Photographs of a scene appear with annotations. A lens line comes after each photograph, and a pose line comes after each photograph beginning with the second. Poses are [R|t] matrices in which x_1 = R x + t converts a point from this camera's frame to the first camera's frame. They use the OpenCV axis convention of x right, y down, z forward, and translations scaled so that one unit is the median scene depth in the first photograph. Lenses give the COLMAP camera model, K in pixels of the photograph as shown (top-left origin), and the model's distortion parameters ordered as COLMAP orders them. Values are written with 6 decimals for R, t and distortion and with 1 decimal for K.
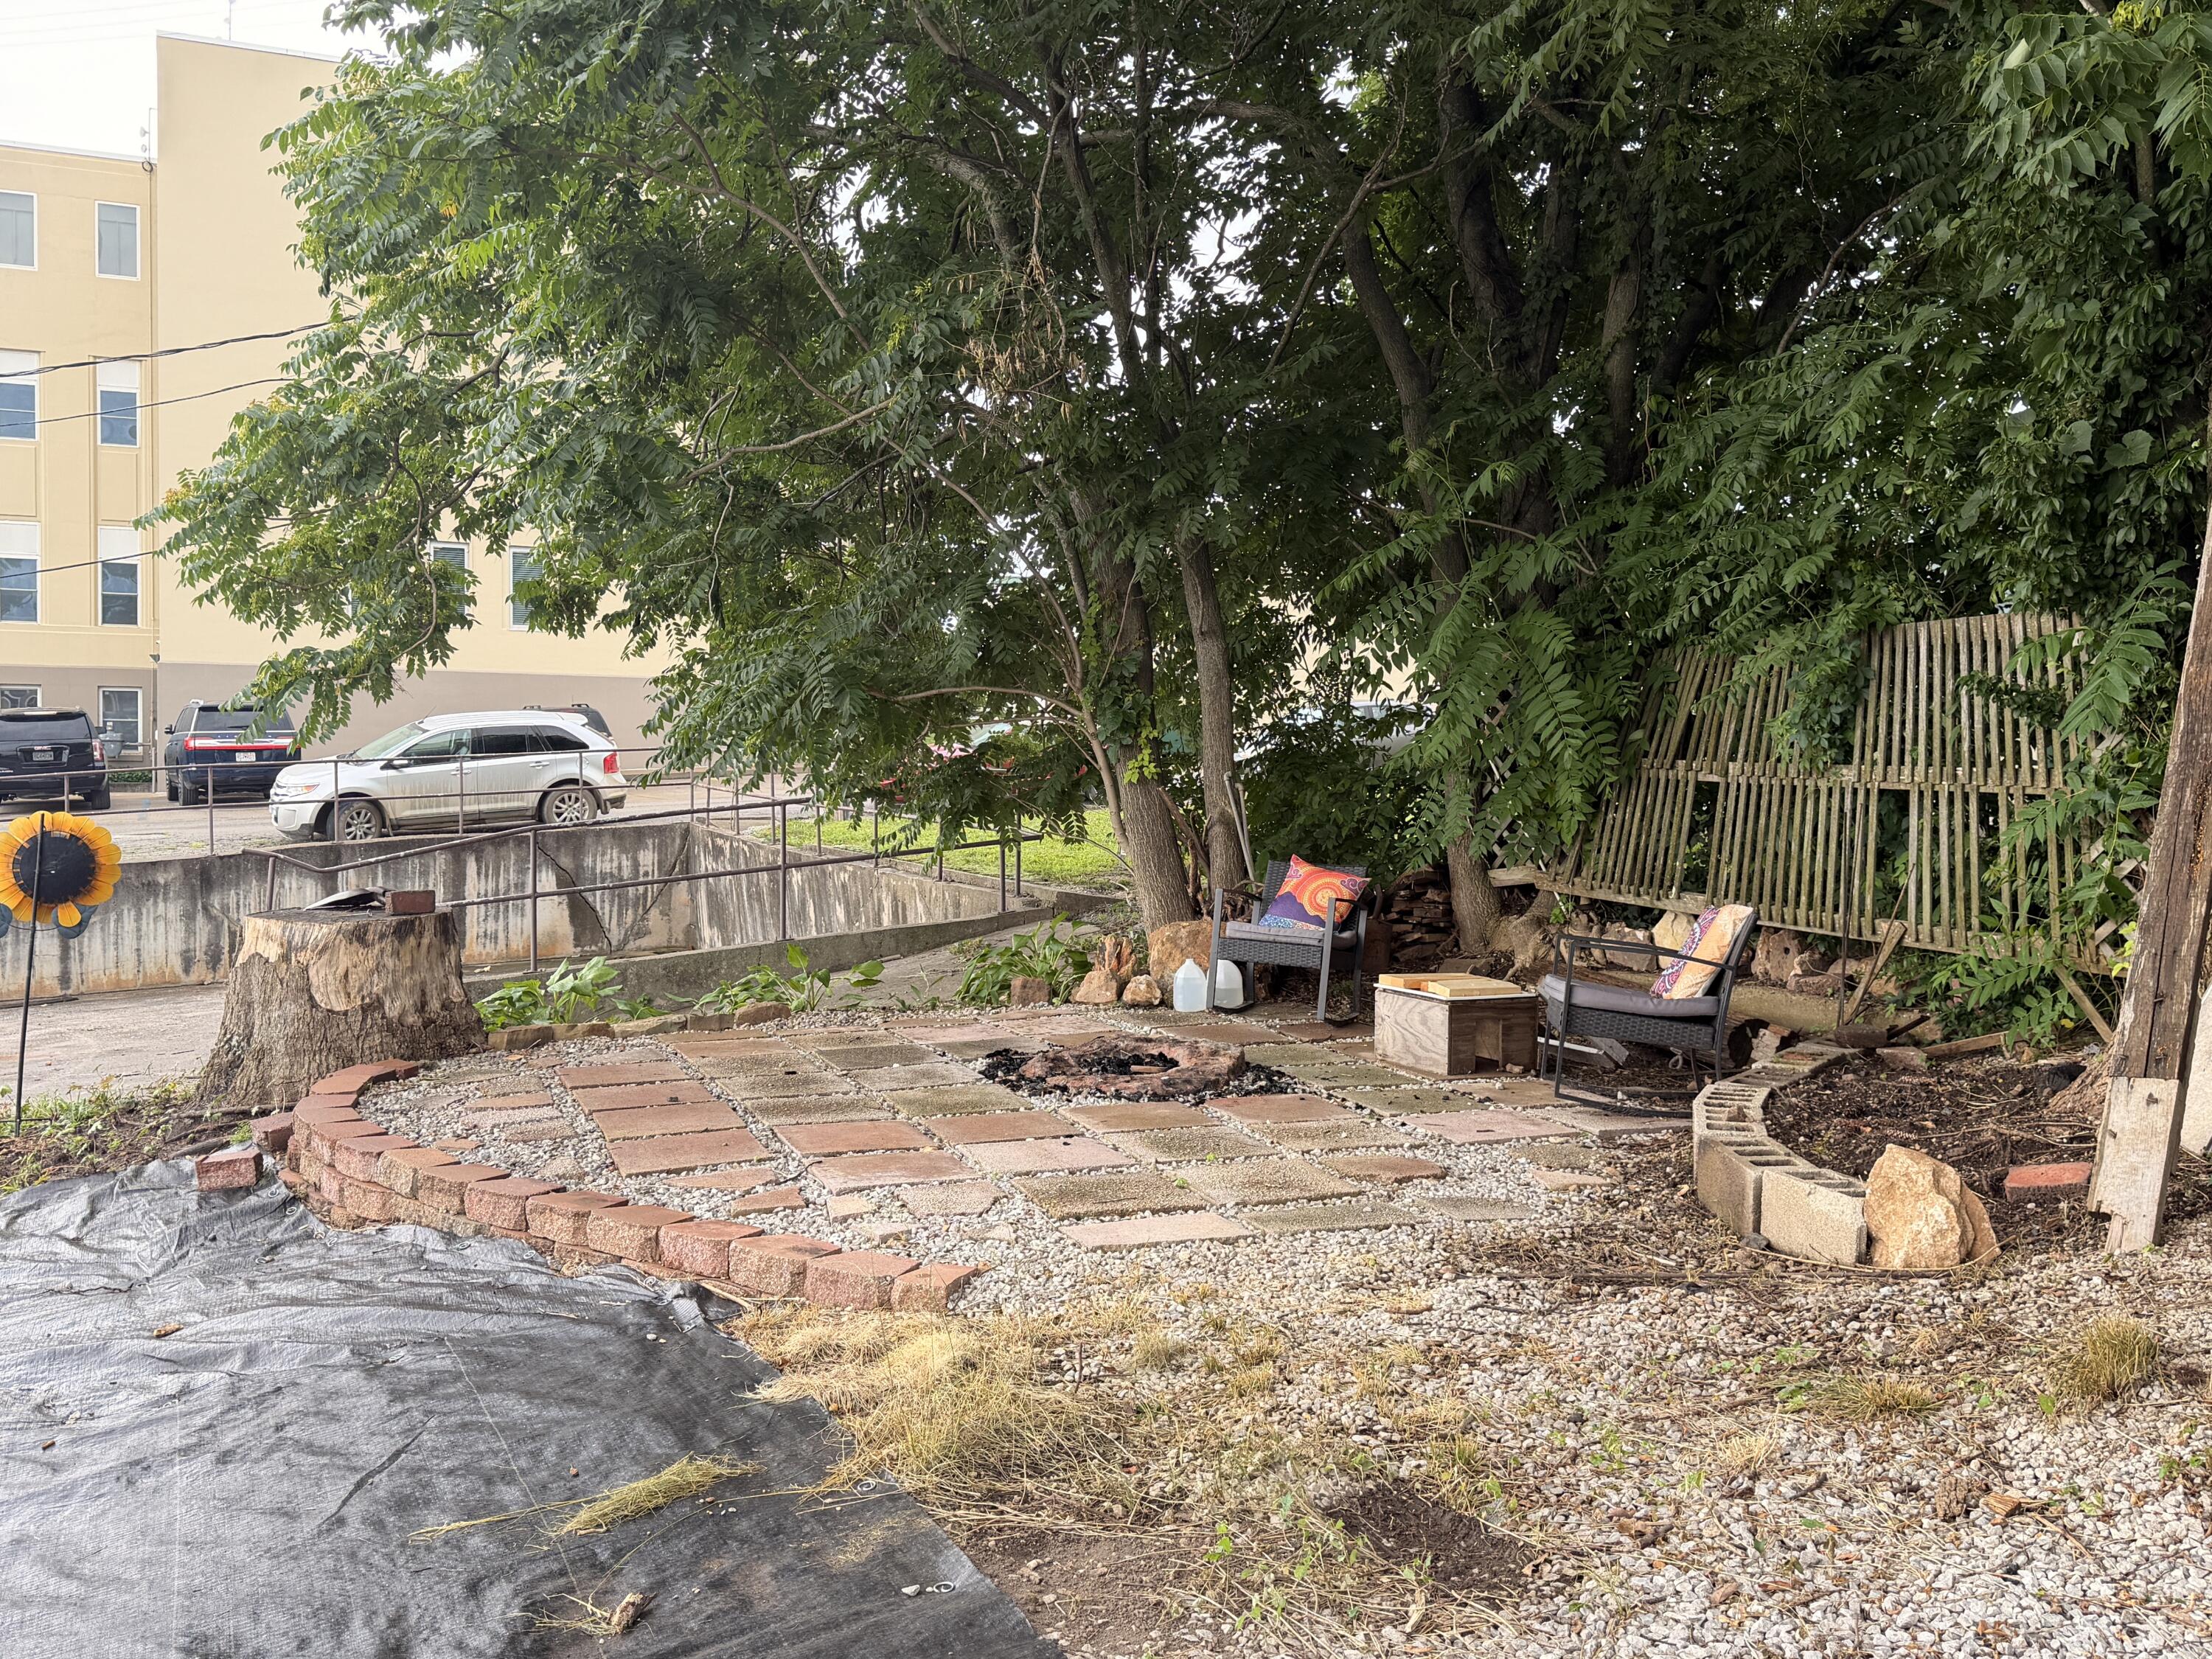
lens RADIAL K [[2025.4, 0, 1104.9], [0, 2025.4, 833.0], [0, 0, 1]] dist [0.106510, 0.000000]
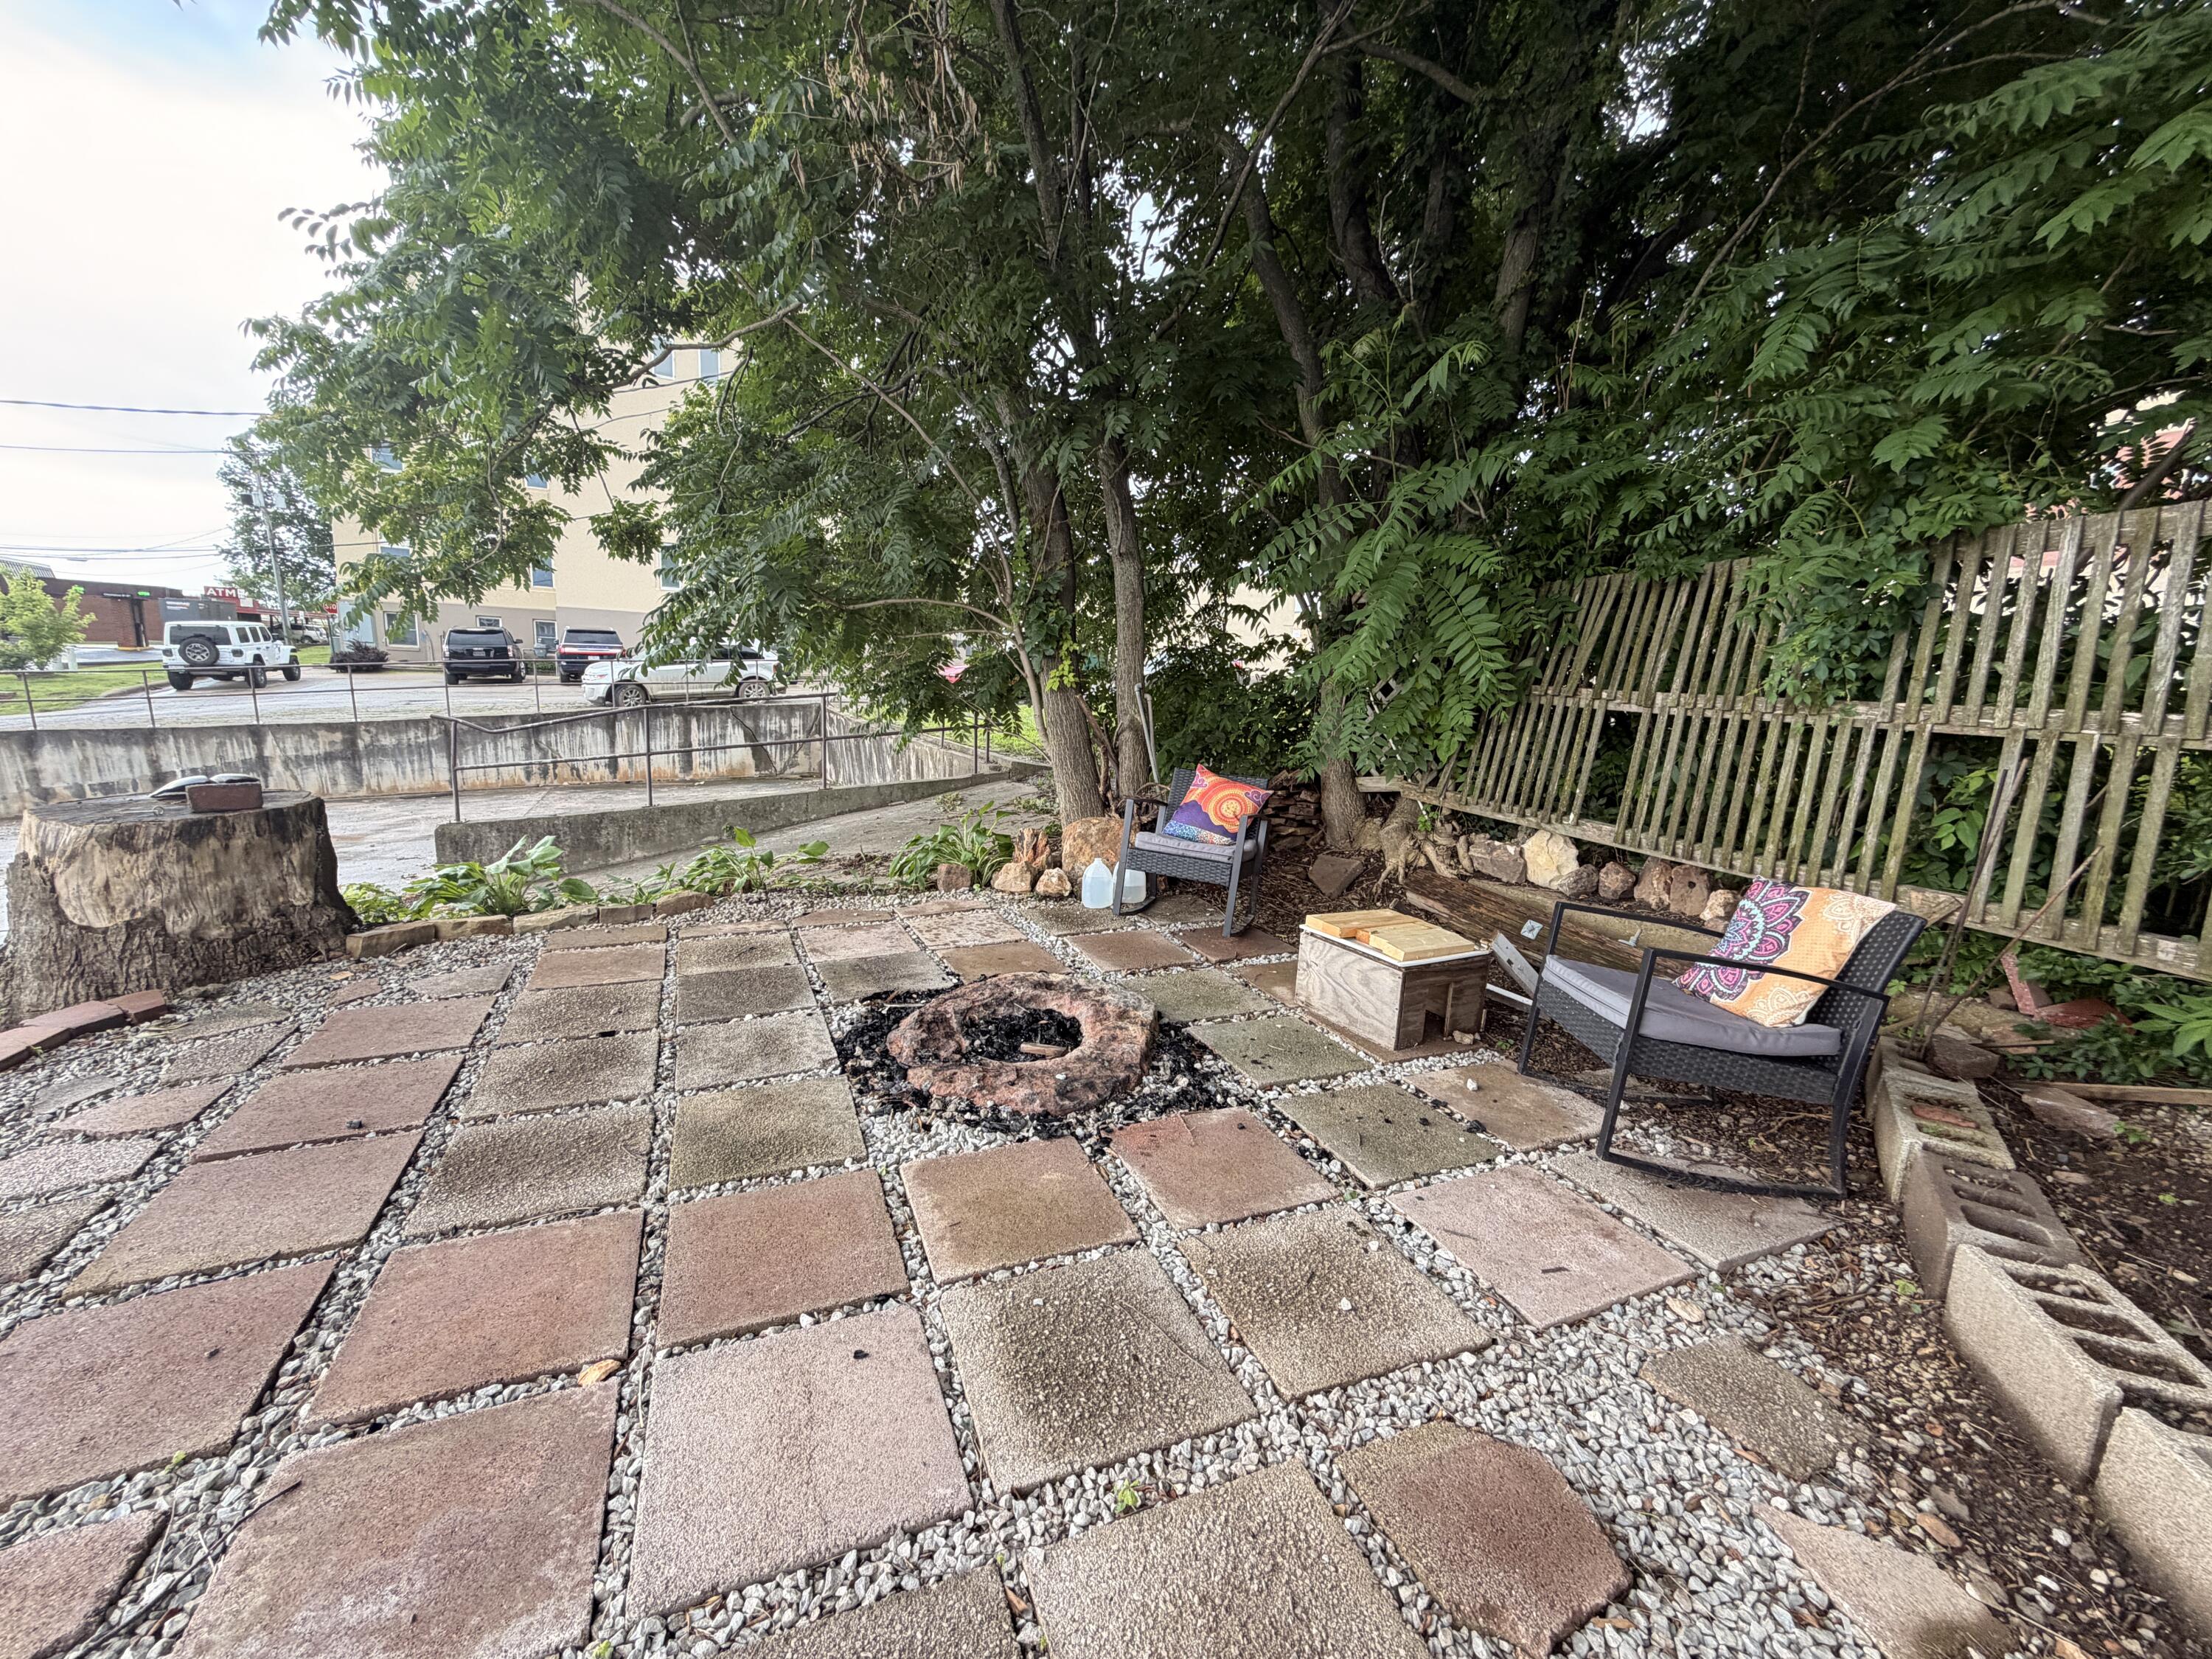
lens RADIAL K [[885.1, 0, 1093.1], [0, 885.1, 834.3], [0, 0, 1]] dist [-0.003303, 0.001878]
pose [[0.998796, 0.031038, 0.037990, 0.020503], [-0.035943, 0.990043, 0.136098, -0.013961], [-0.033388, -0.137299, 0.989967, 0.528640]]
